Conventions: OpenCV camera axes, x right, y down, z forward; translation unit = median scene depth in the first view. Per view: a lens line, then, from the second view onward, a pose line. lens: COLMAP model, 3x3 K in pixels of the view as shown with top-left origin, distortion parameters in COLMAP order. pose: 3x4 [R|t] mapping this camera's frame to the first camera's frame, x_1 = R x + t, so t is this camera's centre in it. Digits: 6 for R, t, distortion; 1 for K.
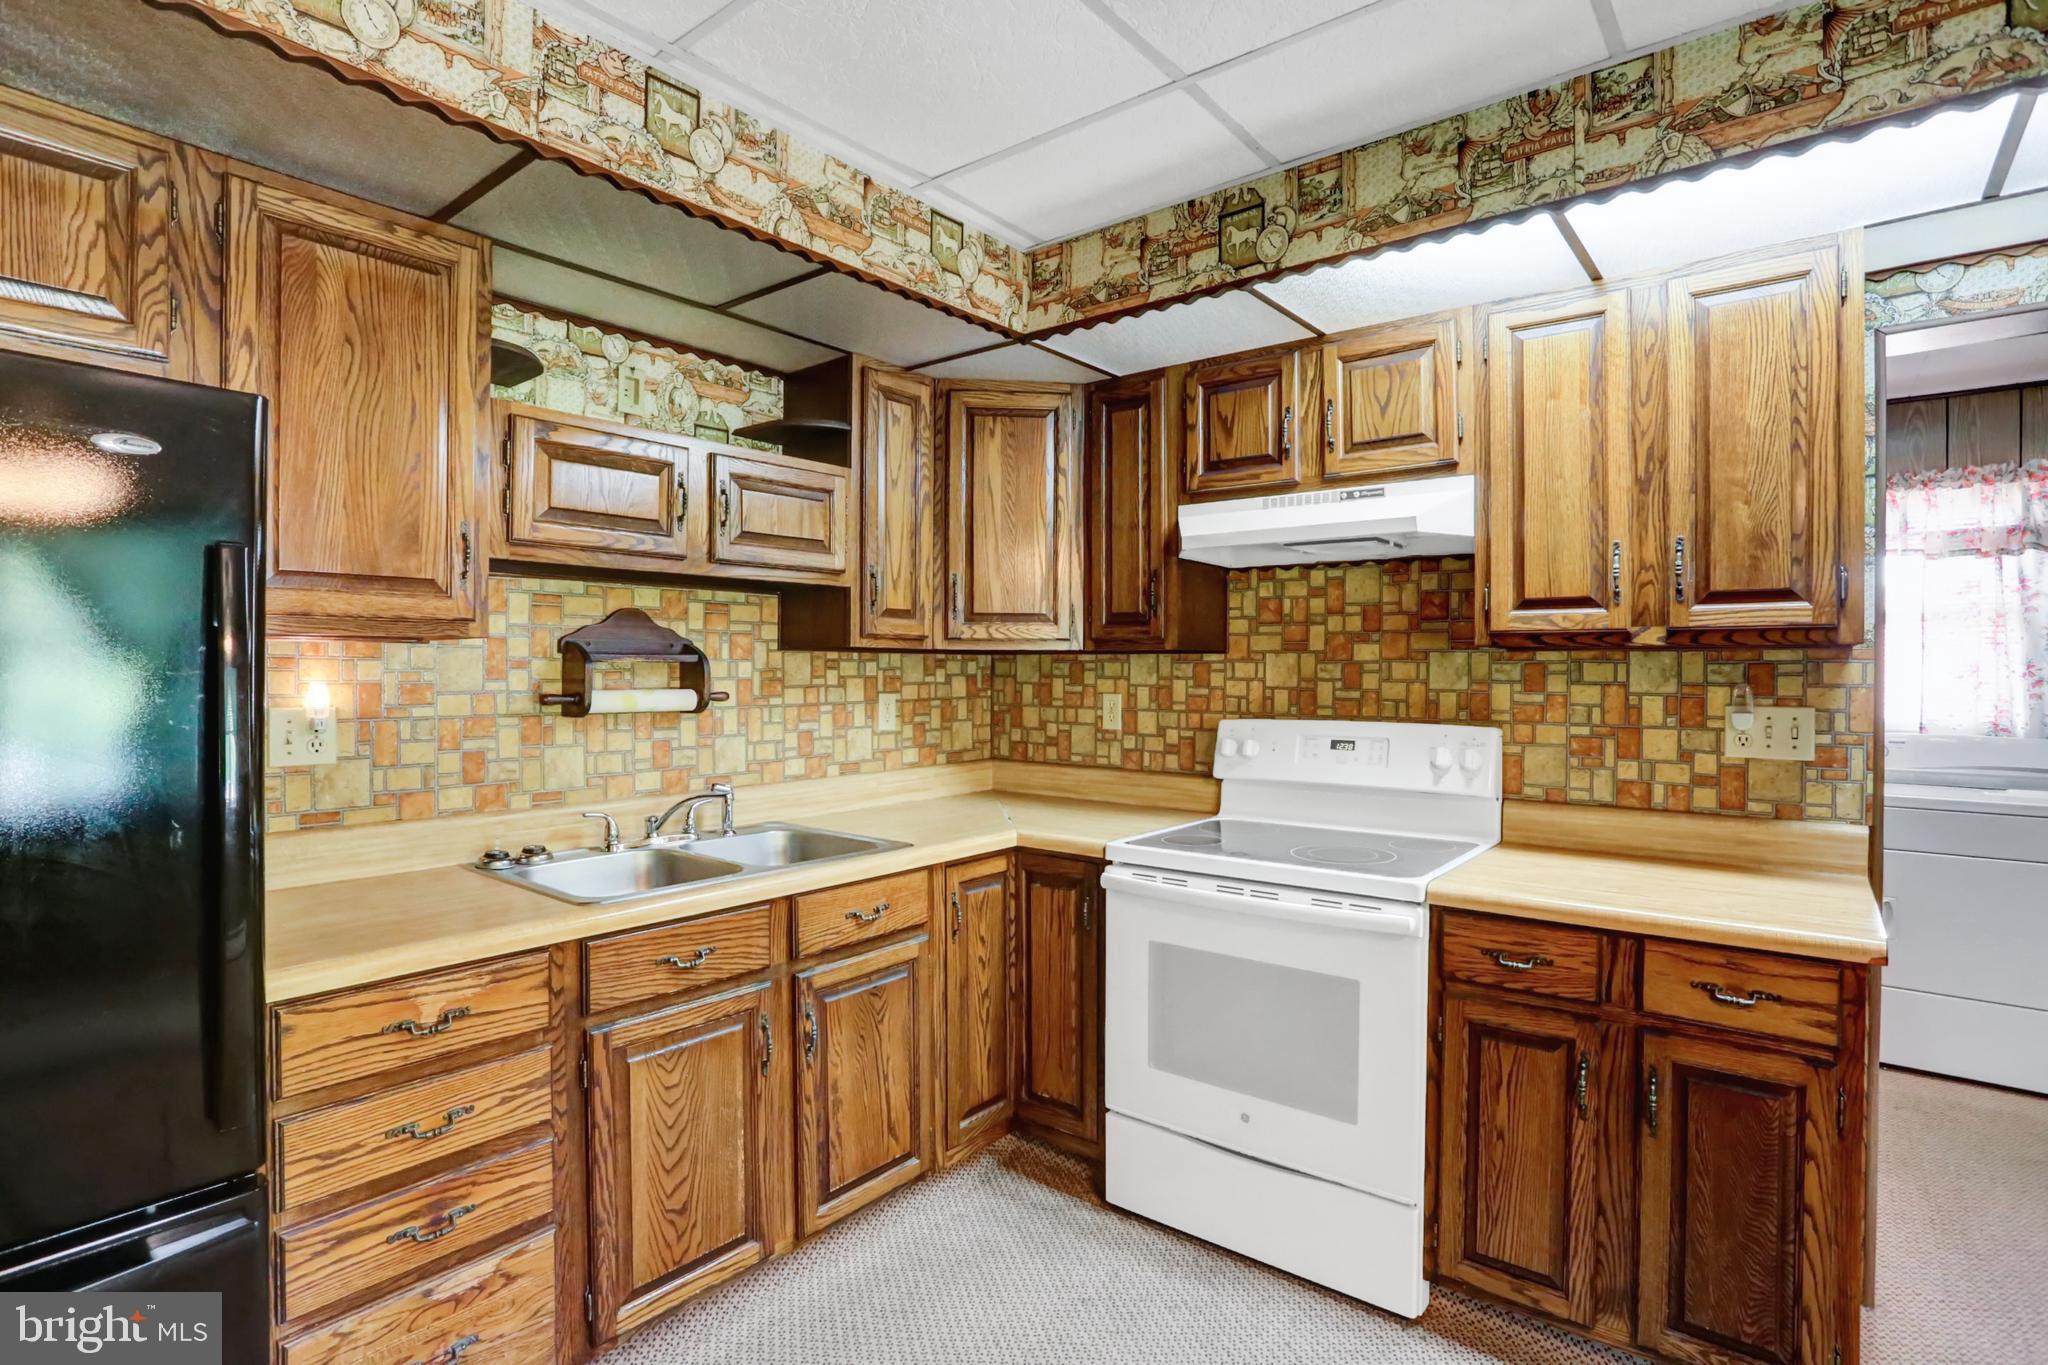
lens RADIAL K [[1016.0, 0, 1020.5], [0, 1016.0, 677.6], [0, 0, 1]] dist [-0.080788, 0.038576]
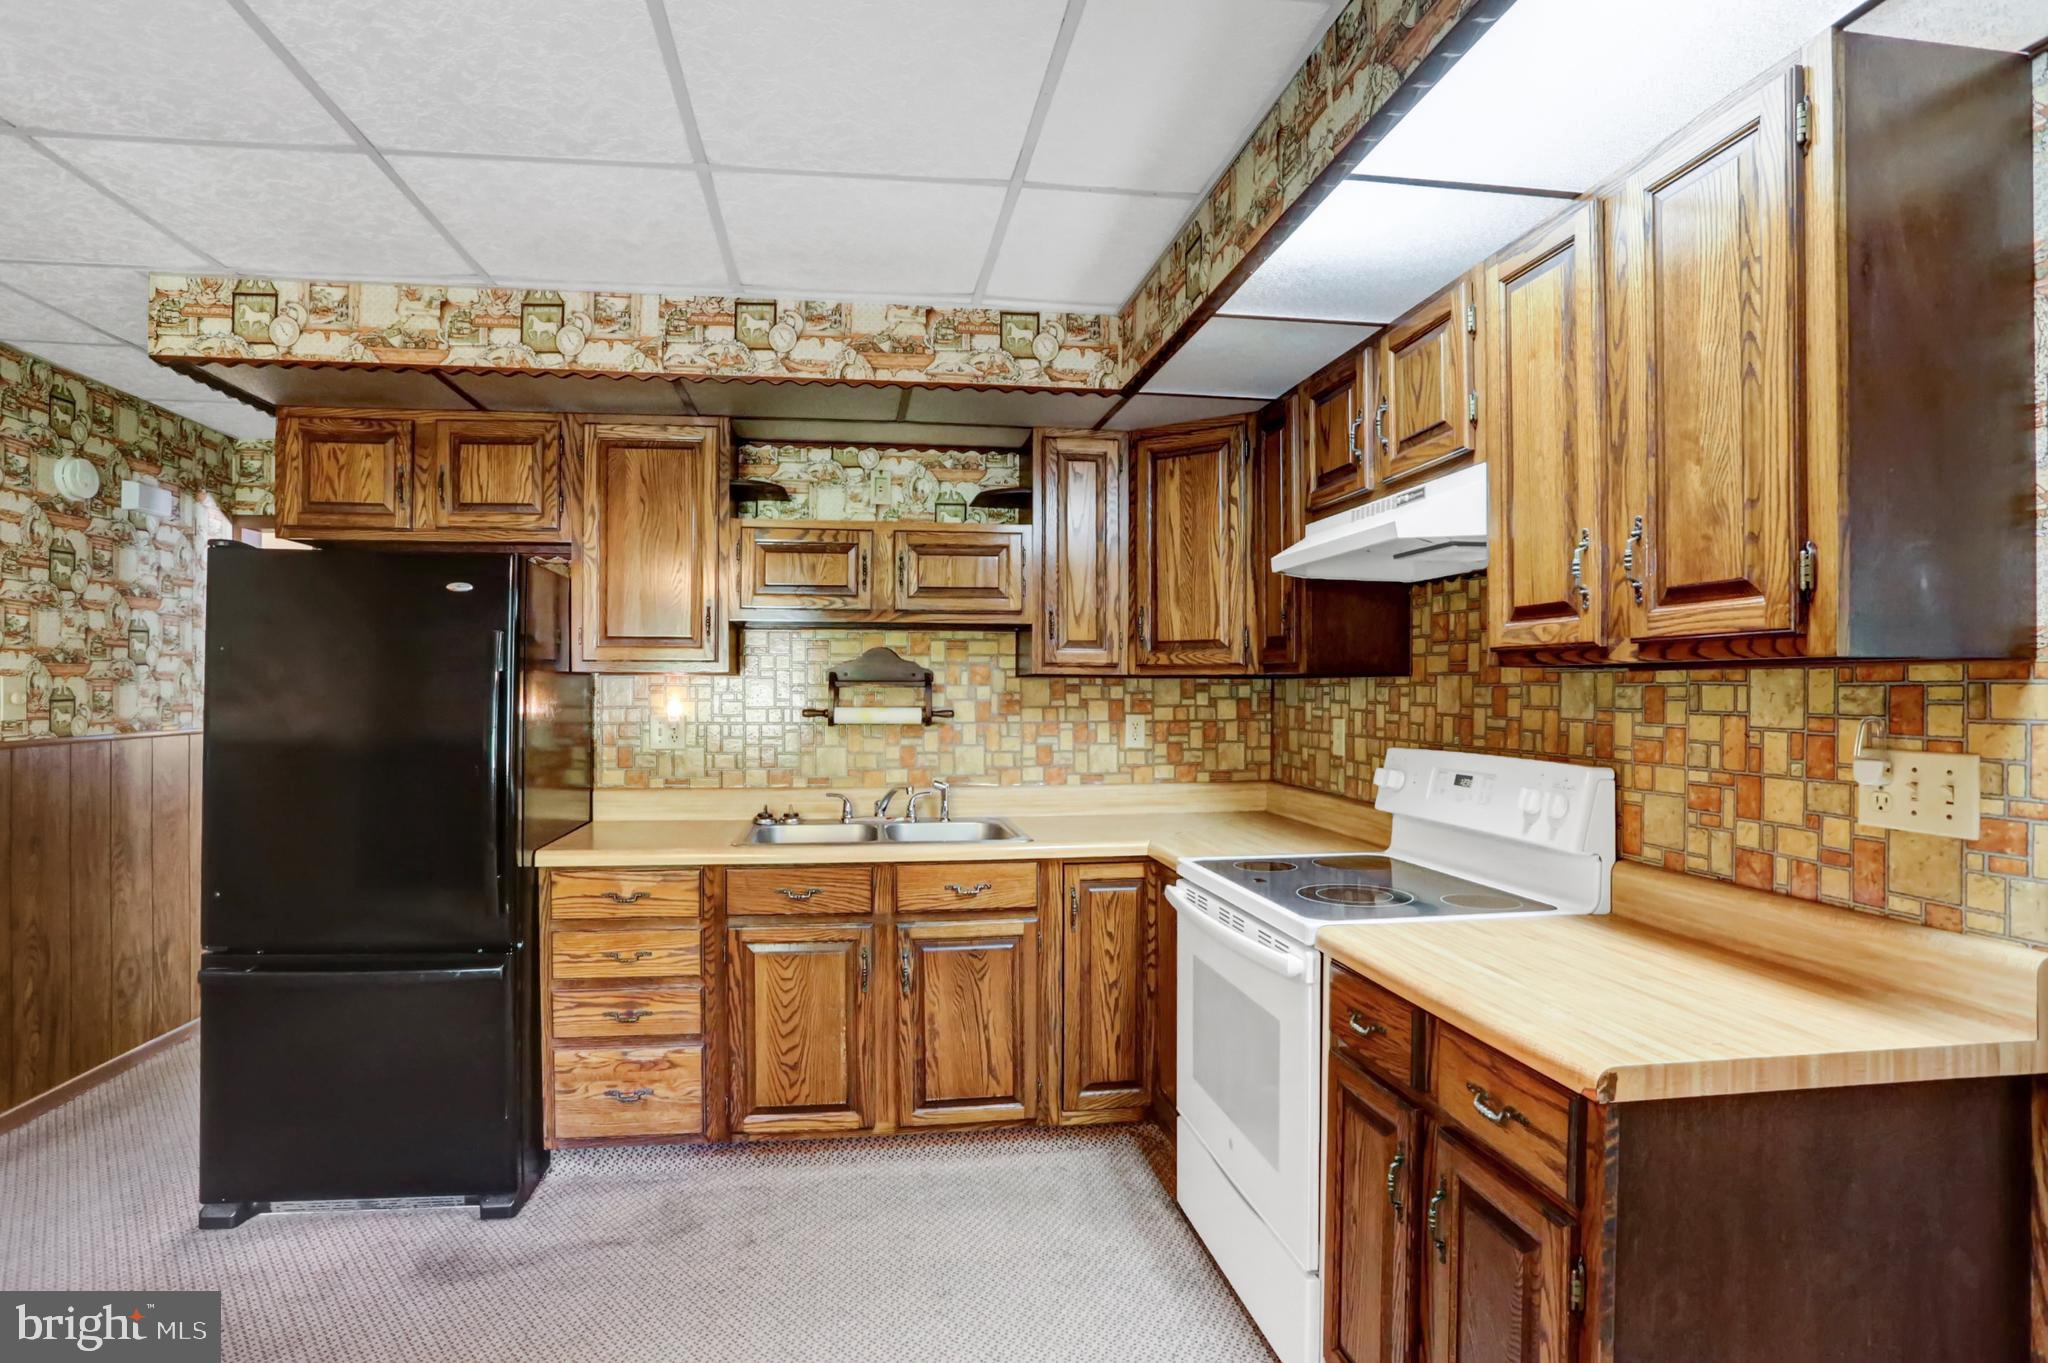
lens RADIAL K [[1011.8, 0, 955.6], [0, 1011.8, 694.5], [0, 0, 1]] dist [-0.081464, 0.035534]
pose [[0.720686, 0.002836, -0.693256, 0.719242], [-0.007217, 0.999968, -0.003412, -0.001697], [0.693224, 0.007462, 0.720684, 0.094216]]
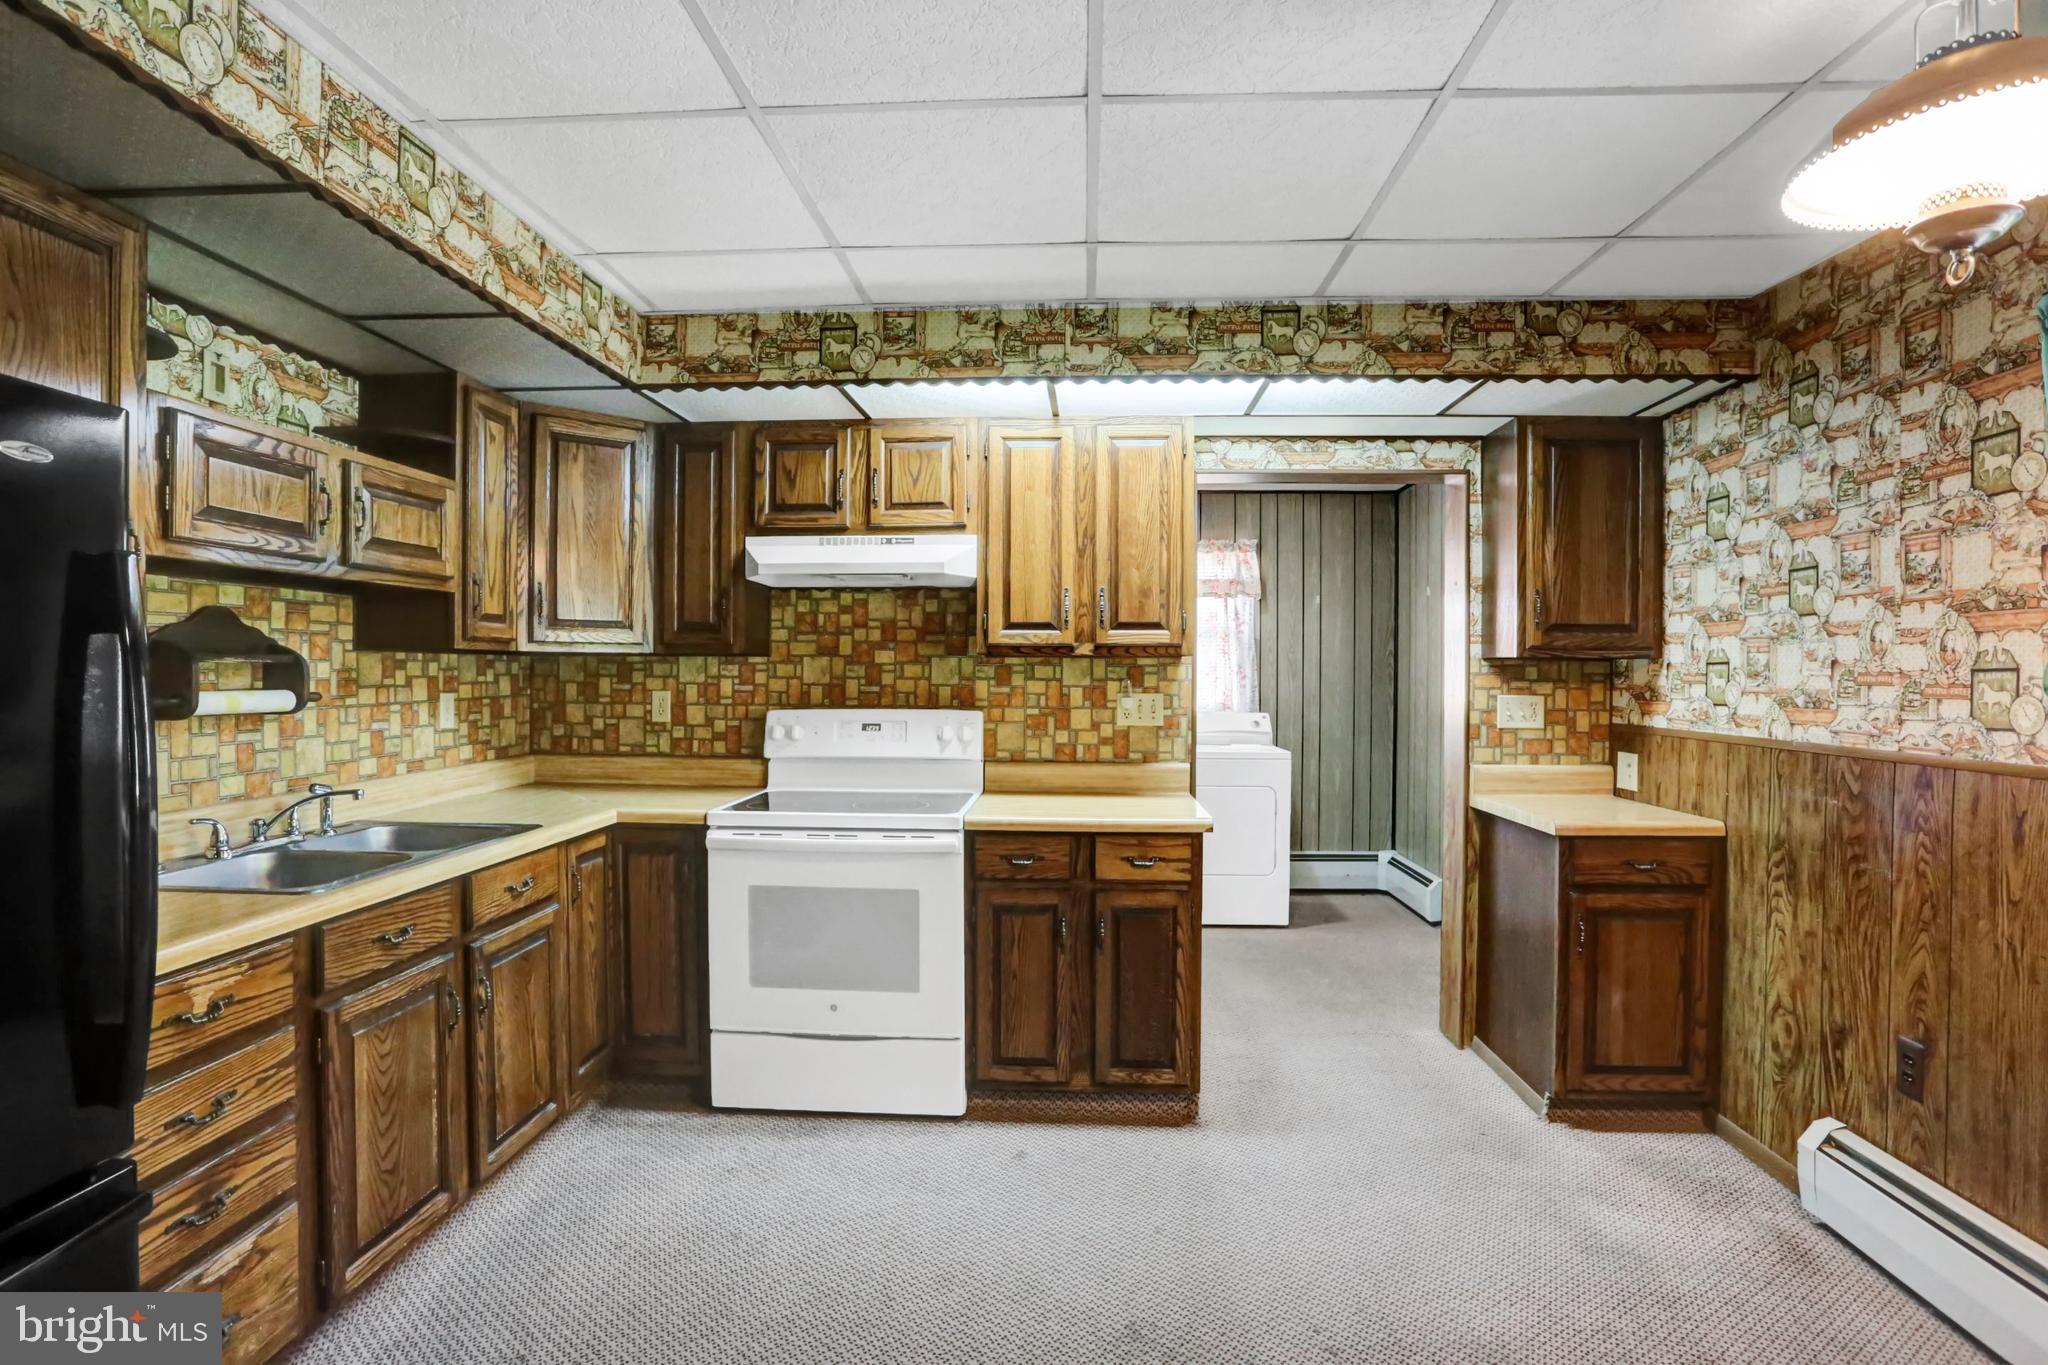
lens RADIAL K [[1002.9, 0, 1024.0], [0, 1002.9, 682.5], [0, 0, 1]] dist [-0.075663, 0.031565]
pose [[0.815175, -0.006542, 0.579177, -0.334903], [0.002782, 0.999969, 0.007380, -0.000672], [-0.579208, -0.004405, 0.815168, -0.224436]]
